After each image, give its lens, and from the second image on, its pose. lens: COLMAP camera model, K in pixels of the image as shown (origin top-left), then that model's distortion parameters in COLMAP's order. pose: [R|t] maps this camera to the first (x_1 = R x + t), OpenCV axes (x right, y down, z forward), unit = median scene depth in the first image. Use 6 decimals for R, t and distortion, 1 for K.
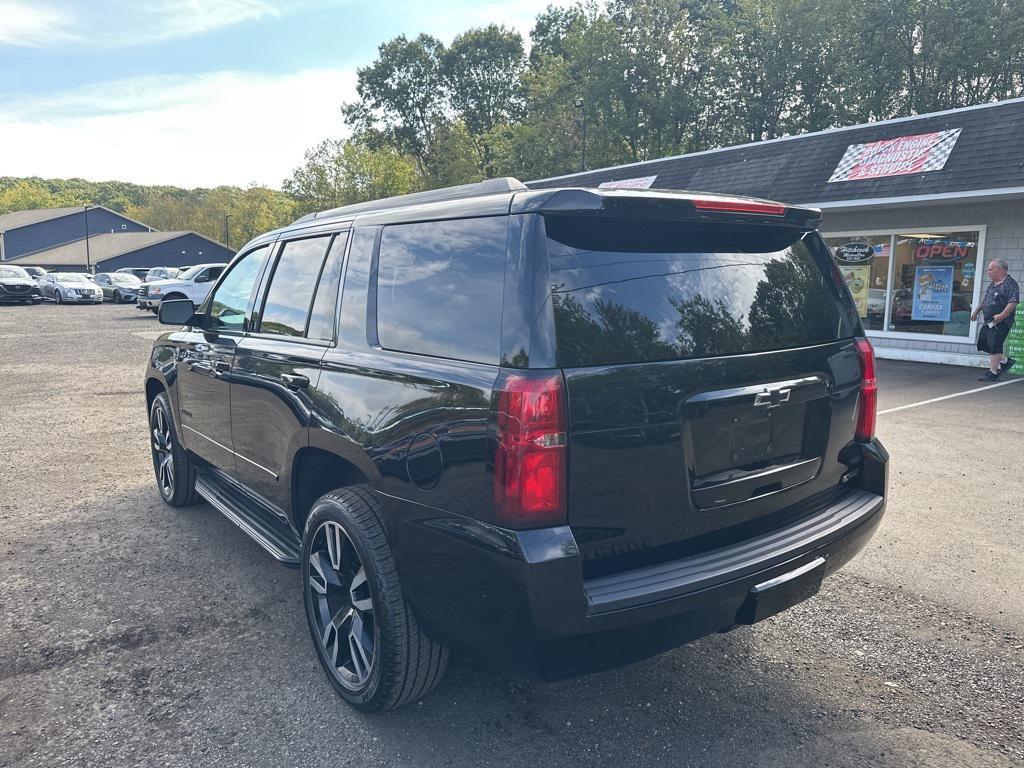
lens RADIAL K [[745.2, 0, 456.9], [0, 745.2, 406.3], [0, 0, 1]] dist [0.027310, -0.035158]
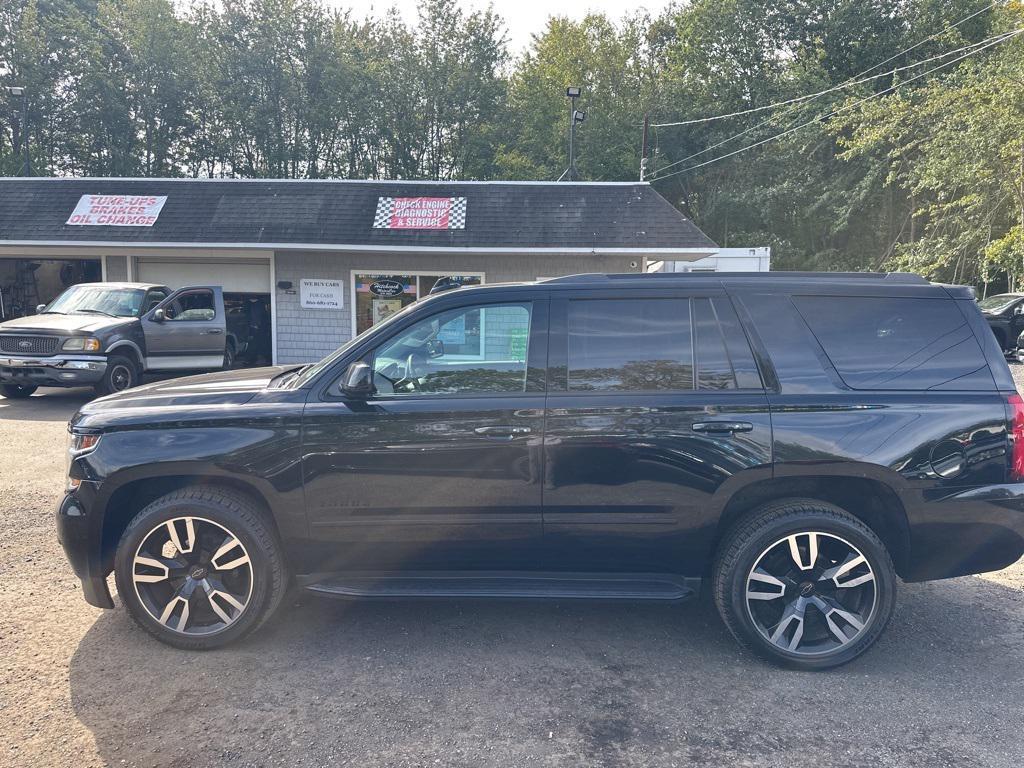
lens RADIAL K [[761.8, 0, 510.4], [0, 761.8, 416.5], [0, 0, 1]] dist [0.080446, -0.142734]
pose [[0.585428, -0.111488, 0.803022, -0.124690], [0.124485, 0.991115, 0.046849, -0.013695], [-0.801110, 0.072537, 0.594105, 0.051753]]
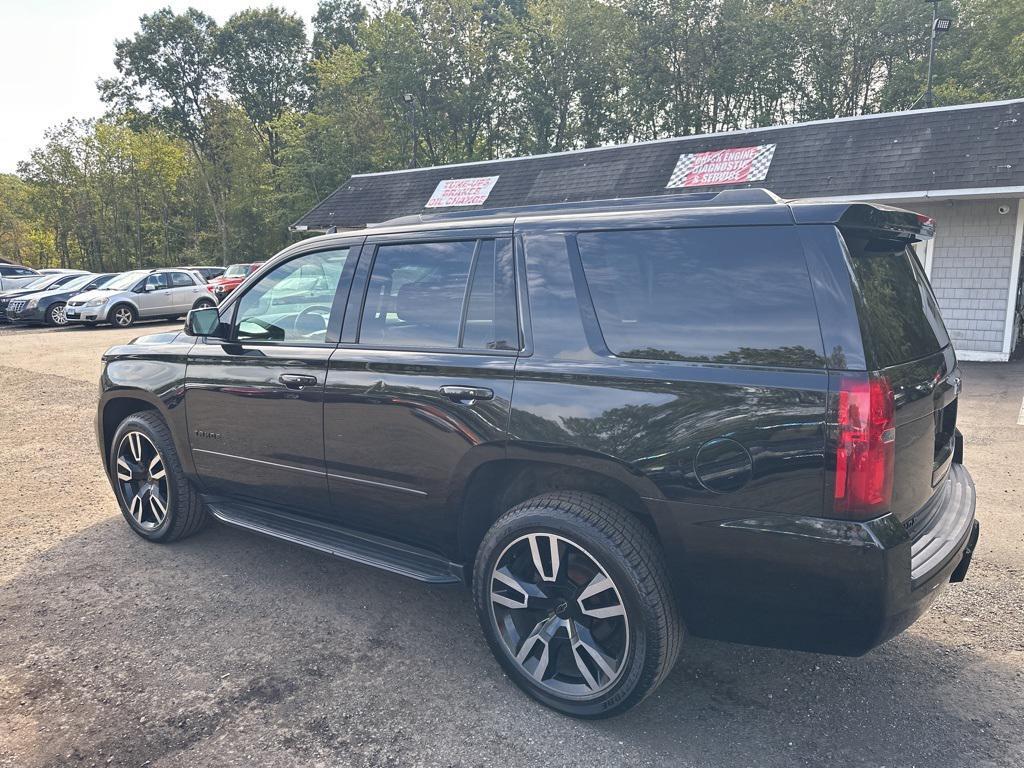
lens RADIAL K [[755.1, 0, 468.5], [0, 755.1, 414.3], [0, 0, 1]] dist [0.064906, -0.102472]
pose [[0.952395, -0.059134, 0.299075, -0.046621], [0.055319, 0.998243, 0.021213, -0.002449], [-0.299805, -0.003659, 0.953994, 0.006700]]
